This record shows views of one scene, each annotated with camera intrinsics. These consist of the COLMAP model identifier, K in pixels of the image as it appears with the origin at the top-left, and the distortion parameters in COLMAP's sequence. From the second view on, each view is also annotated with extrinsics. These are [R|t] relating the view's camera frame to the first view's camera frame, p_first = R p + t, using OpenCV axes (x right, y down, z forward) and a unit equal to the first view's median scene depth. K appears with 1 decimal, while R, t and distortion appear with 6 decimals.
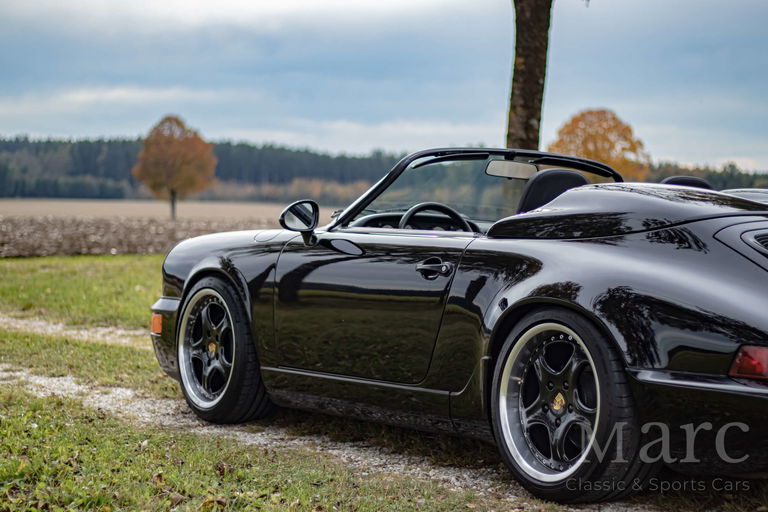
lens RADIAL K [[1782.2, 0, 384.5], [0, 1782.2, 254.9], [0, 0, 1]] dist [-0.094002, 0.000000]
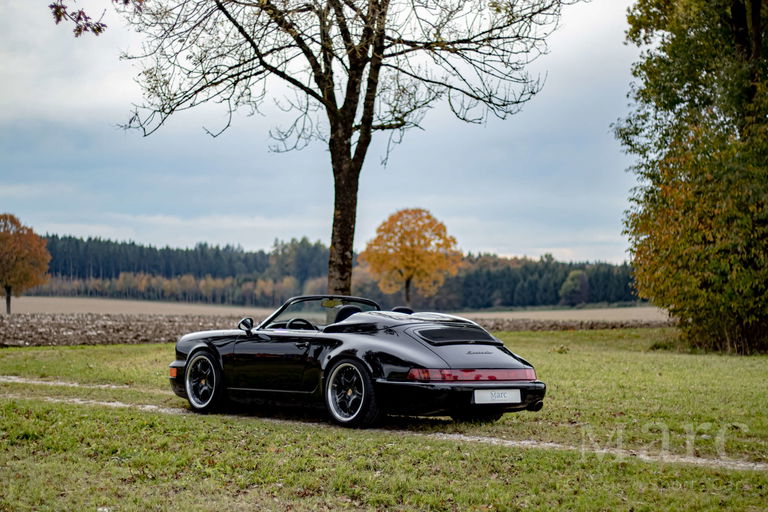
lens RADIAL K [[1782.2, 0, 384.9], [0, 1782.2, 256.2], [0, 0, 1]] dist [-0.094002, 0.000000]
pose [[0.995039, -0.006638, 0.099262, -0.090630], [0.011614, 0.998700, -0.049641, 0.007502], [-0.098803, 0.050548, 0.993822, -1.324989]]
